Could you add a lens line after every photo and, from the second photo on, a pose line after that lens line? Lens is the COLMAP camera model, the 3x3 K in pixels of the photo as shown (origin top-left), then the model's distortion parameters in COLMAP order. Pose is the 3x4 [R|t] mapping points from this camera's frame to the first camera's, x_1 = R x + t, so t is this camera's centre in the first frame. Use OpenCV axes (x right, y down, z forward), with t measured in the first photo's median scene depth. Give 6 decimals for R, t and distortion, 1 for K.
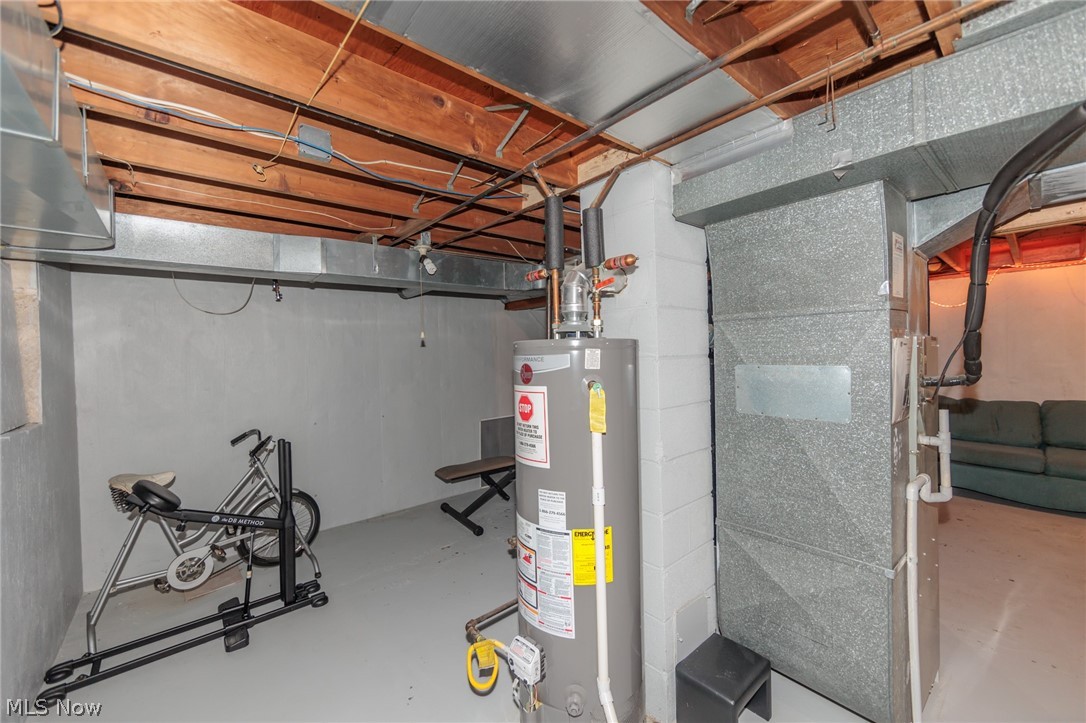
lens RADIAL K [[427.1, 0, 542.0], [0, 427.1, 354.7], [0, 0, 1]] dist [-0.001168, -0.000387]
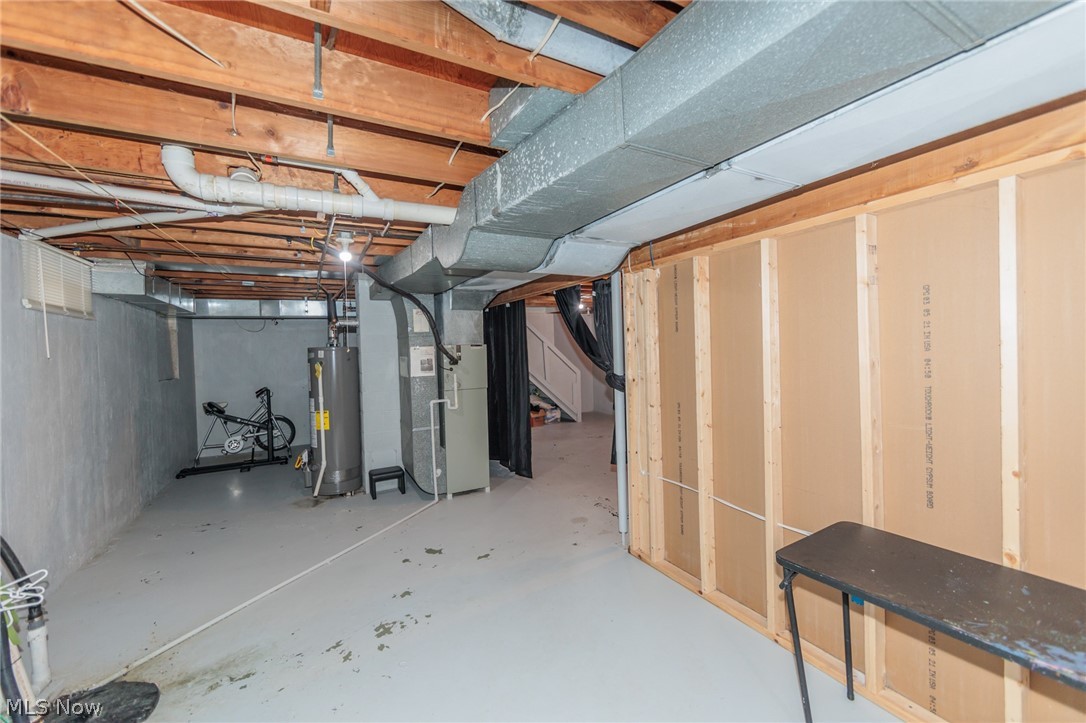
lens RADIAL K [[427.1, 0, 544.3], [0, 427.1, 358.3], [0, 0, 1]] dist [-0.001168, -0.000387]
pose [[0.979009, 0.007897, -0.203666, 1.424511], [-0.004372, 0.999833, 0.017750, -0.011757], [0.203772, -0.016487, 0.978880, -1.007417]]
